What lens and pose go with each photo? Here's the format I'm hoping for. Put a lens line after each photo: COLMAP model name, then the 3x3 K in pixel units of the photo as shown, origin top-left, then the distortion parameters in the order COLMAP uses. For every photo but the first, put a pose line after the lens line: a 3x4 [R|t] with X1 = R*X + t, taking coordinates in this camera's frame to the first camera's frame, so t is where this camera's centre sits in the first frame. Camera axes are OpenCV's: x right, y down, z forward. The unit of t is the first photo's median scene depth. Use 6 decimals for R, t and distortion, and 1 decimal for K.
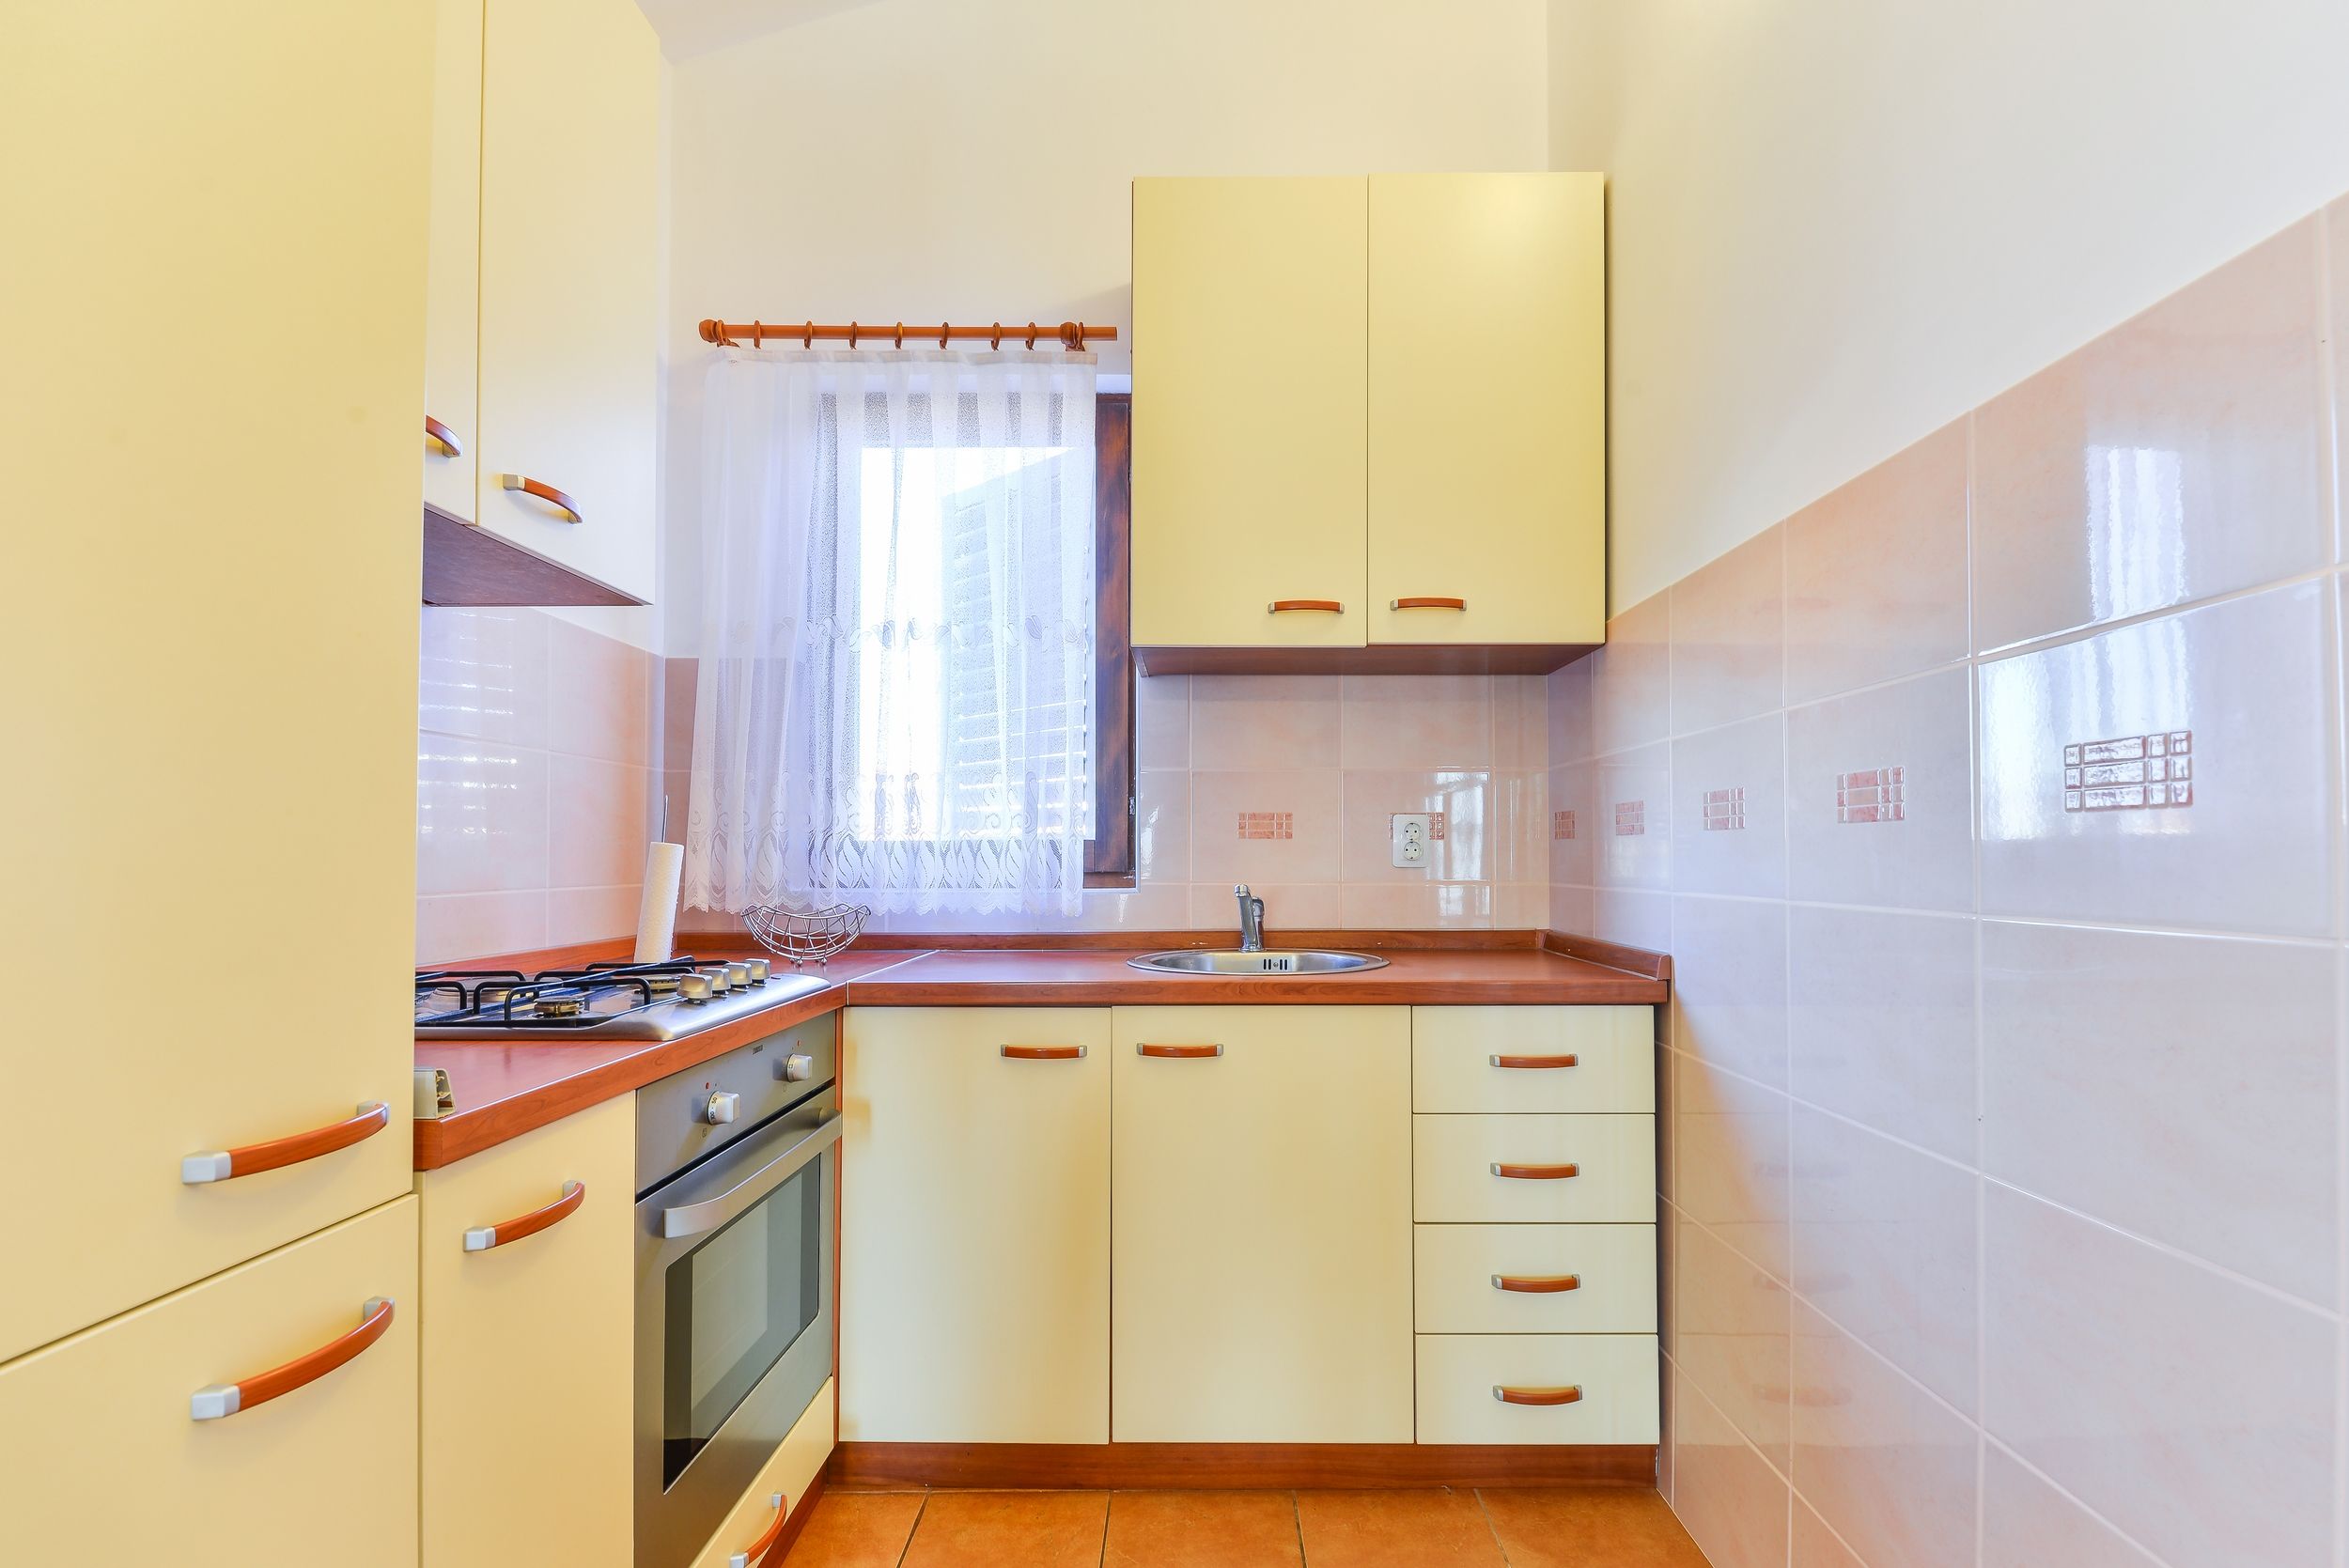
lens RADIAL K [[1050.0, 0, 1230.4], [0, 1050.0, 832.6], [0, 0, 1]] dist [0.007734, -0.009400]
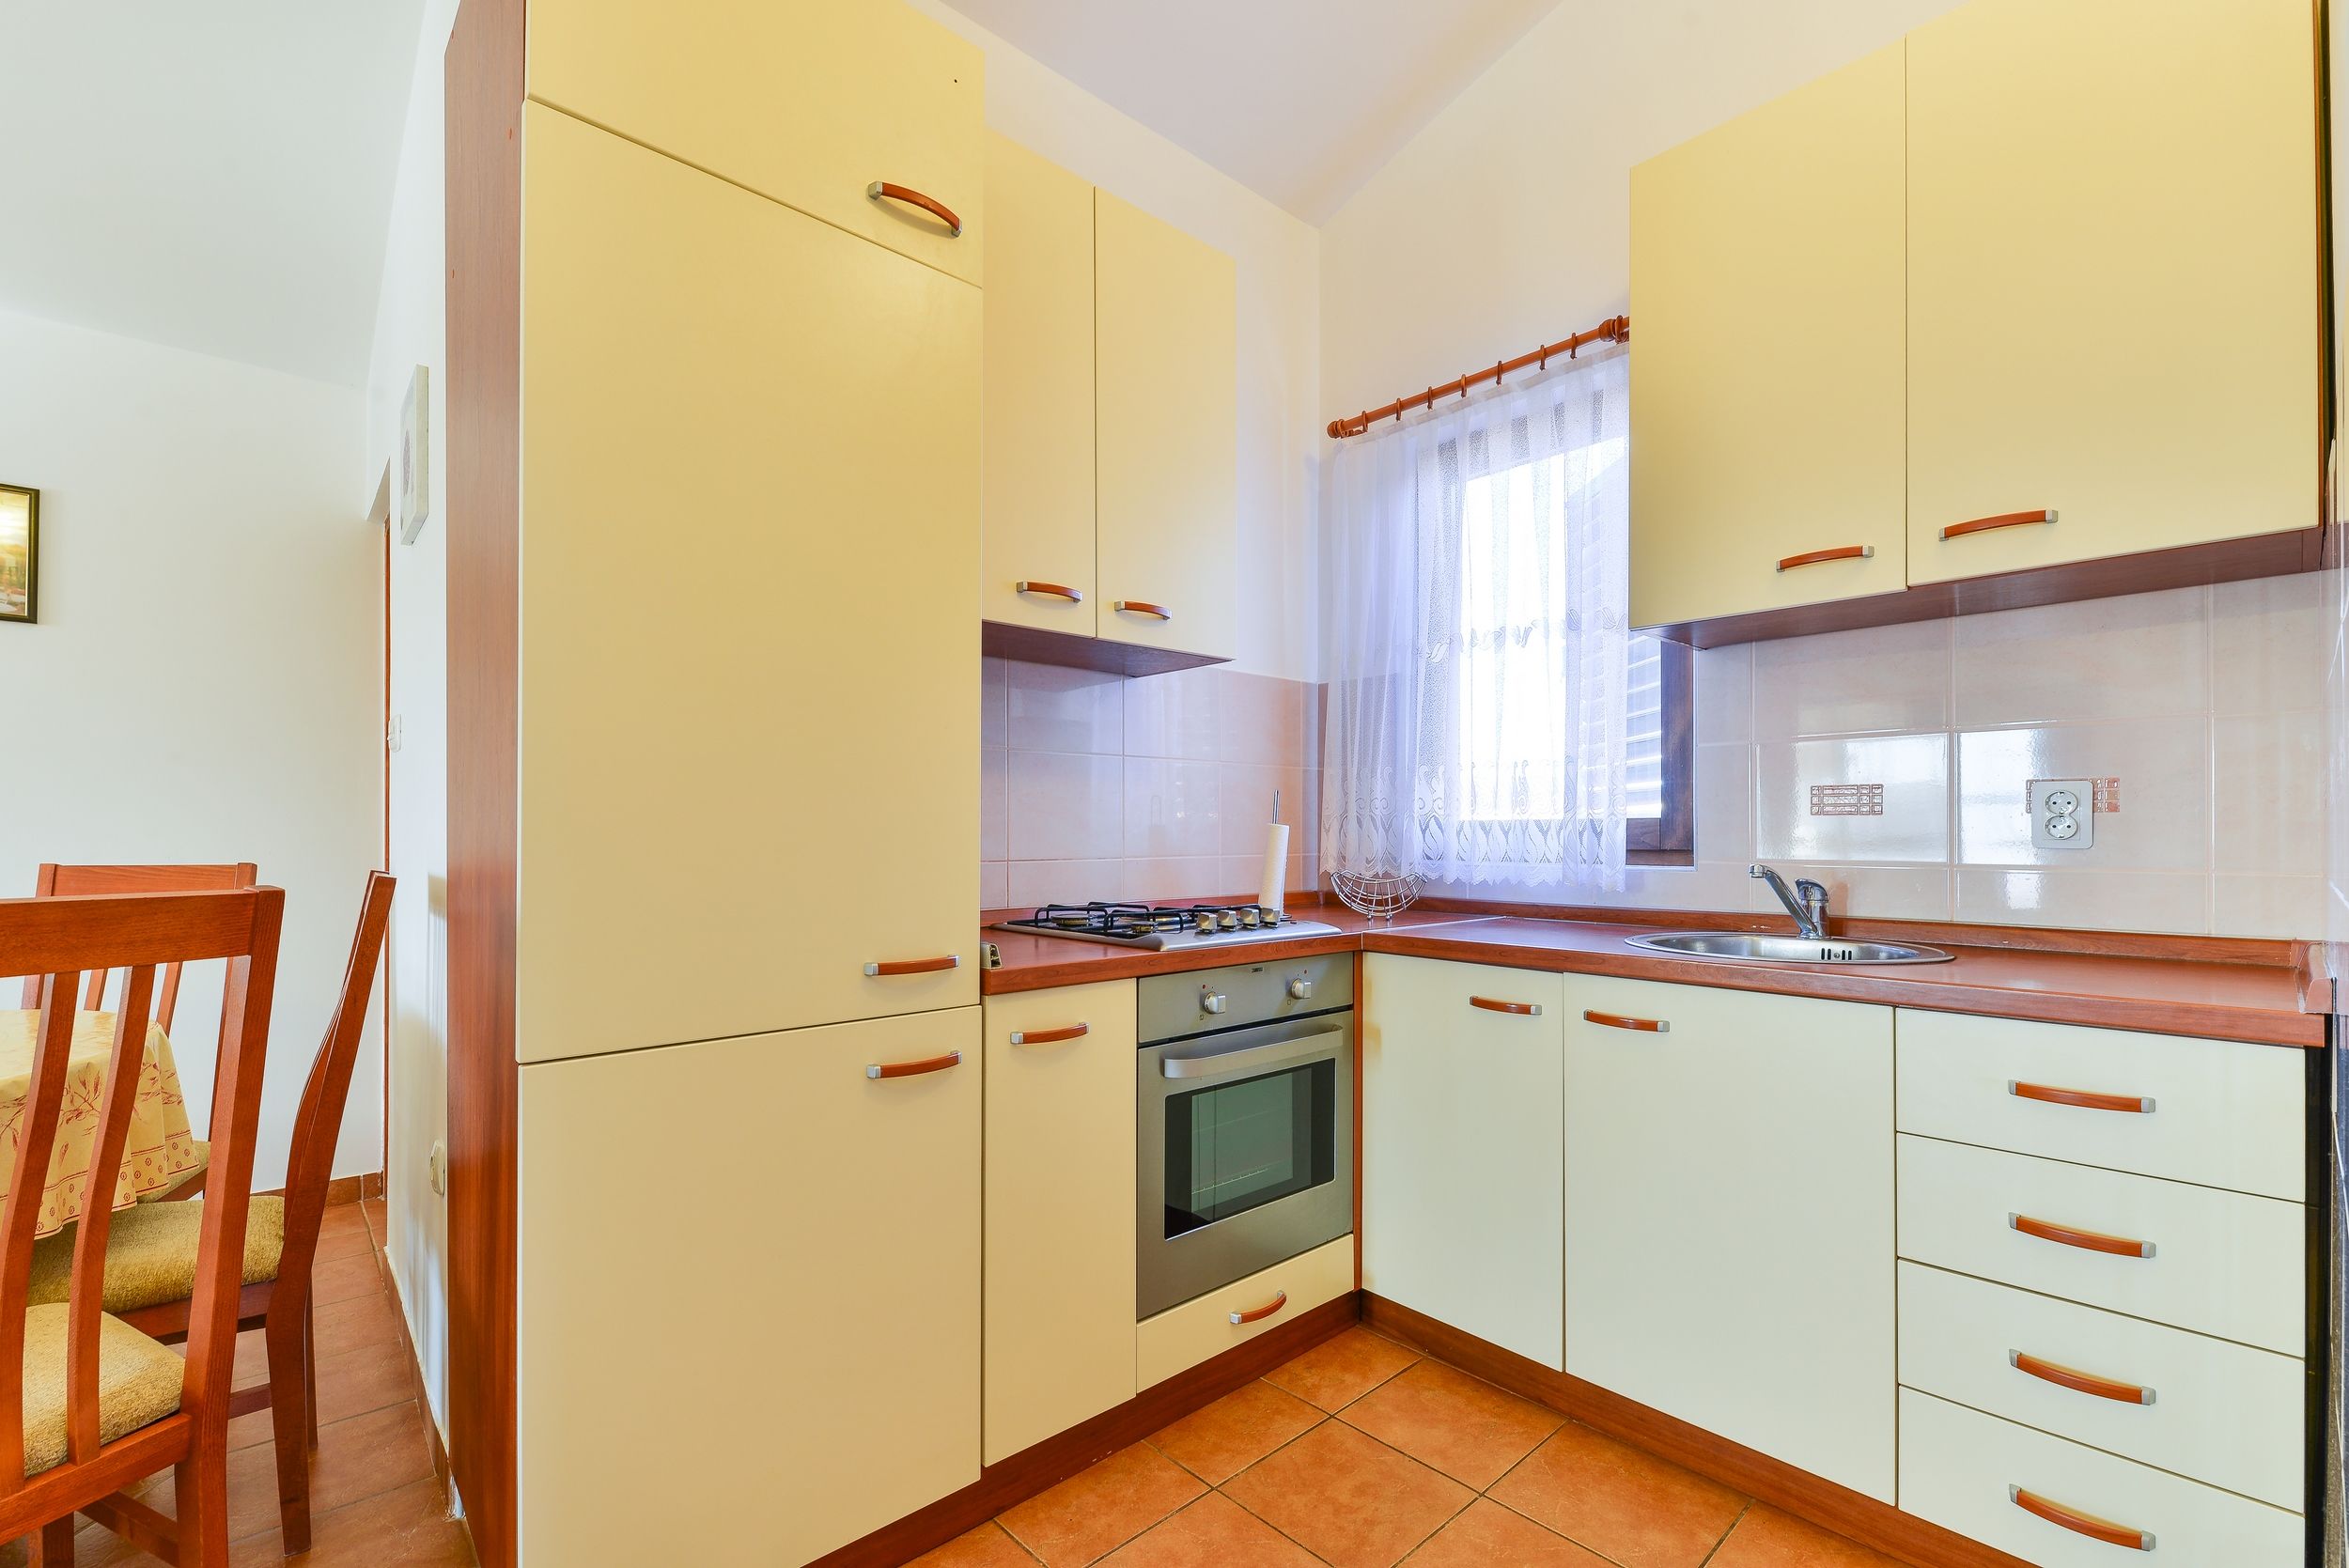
lens RADIAL K [[1050.0, 0, 1188.8], [0, 1050.0, 820.6], [0, 0, 1]] dist [0.007734, -0.009400]
pose [[0.667002, -0.009014, -0.745001, 0.384834], [0.016616, 0.999858, 0.002779, -0.001129], [0.744871, -0.014232, 0.667057, -0.007883]]
